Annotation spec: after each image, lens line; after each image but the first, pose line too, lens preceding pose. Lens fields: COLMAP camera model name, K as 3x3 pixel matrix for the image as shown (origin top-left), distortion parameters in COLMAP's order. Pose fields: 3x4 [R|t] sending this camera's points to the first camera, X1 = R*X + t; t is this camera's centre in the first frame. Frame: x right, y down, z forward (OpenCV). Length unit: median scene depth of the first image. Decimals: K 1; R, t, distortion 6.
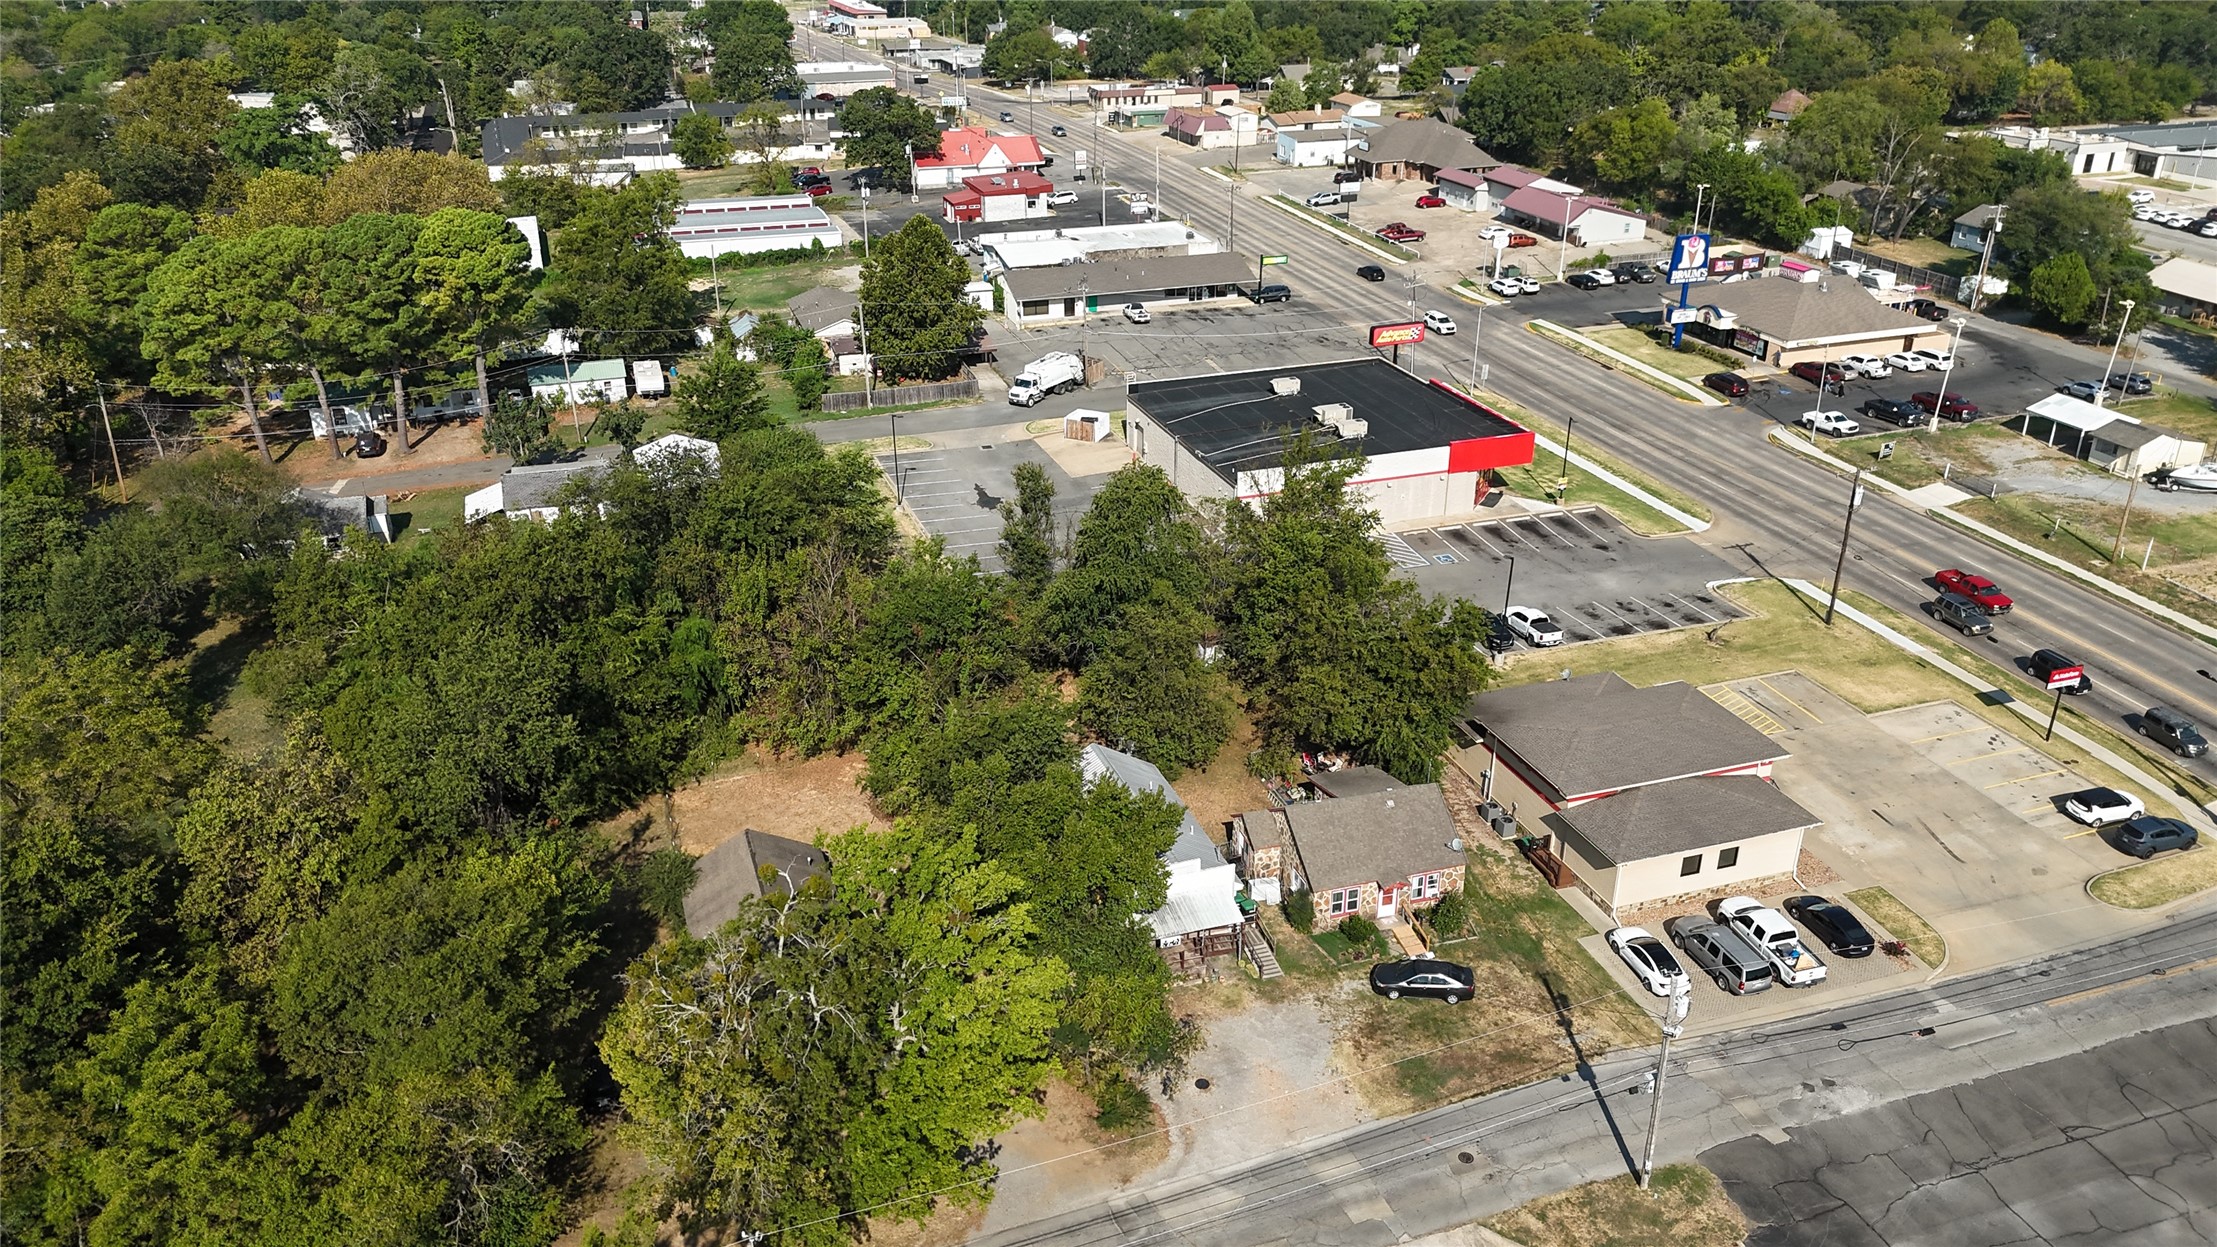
lens RADIAL K [[1656.0, 0, 1103.9], [0, 1656.0, 610.6], [0, 0, 1]] dist [0.064995, -0.059976]
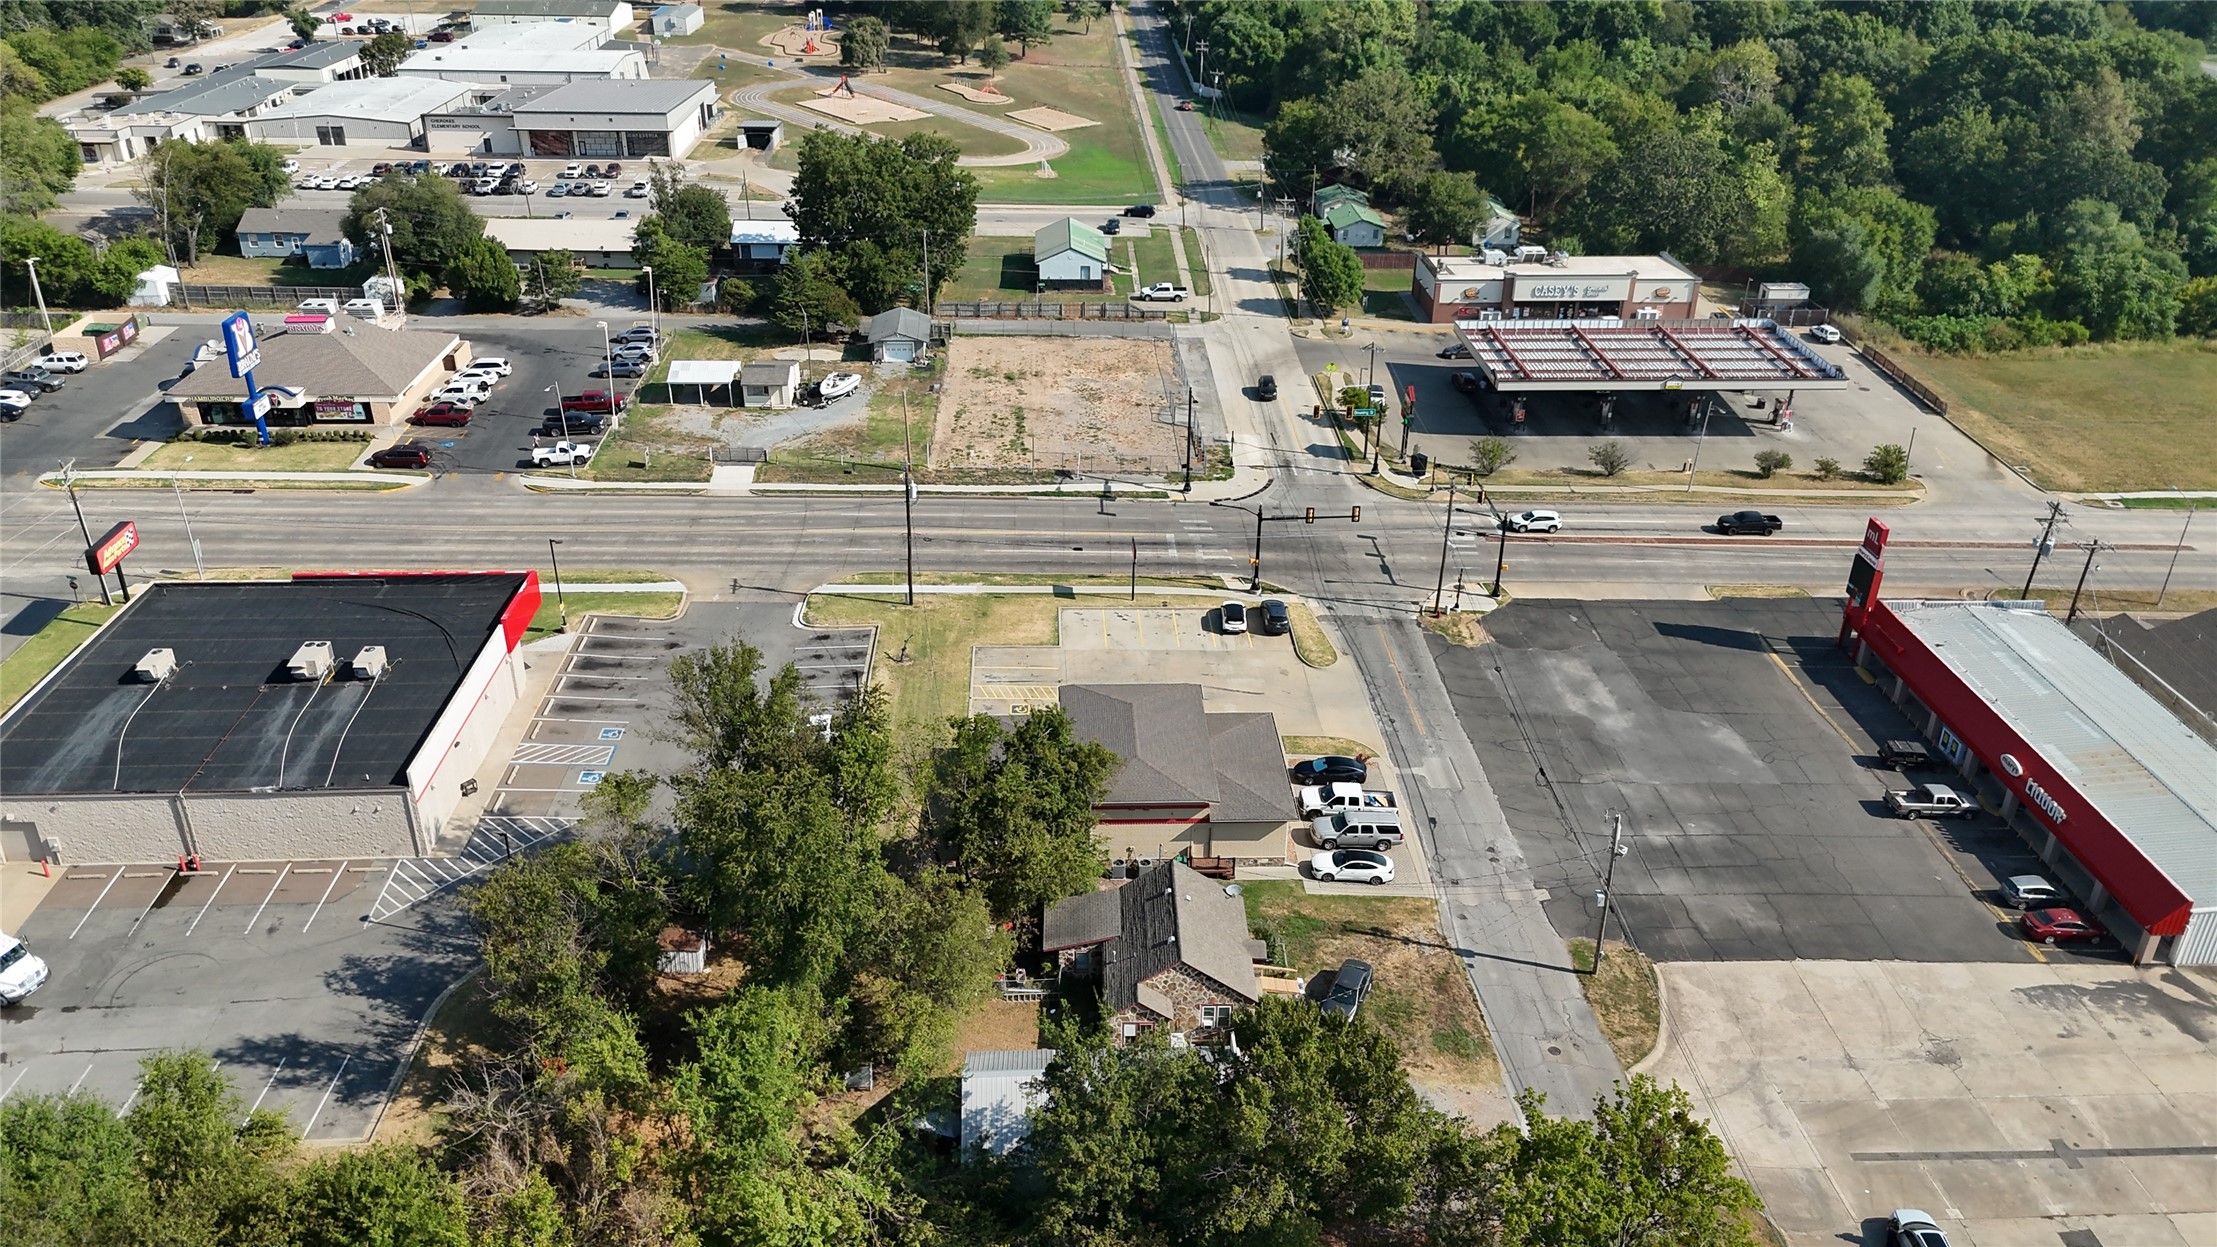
lens RADIAL K [[1656.0, 0, 1113.0], [0, 1656.0, 627.0], [0, 0, 1]] dist [0.064995, -0.059976]
pose [[0.282945, -0.436293, 0.854161, -0.477242], [0.383323, 0.867777, 0.316270, -0.275783], [-0.879207, 0.237932, 0.412774, 0.427003]]
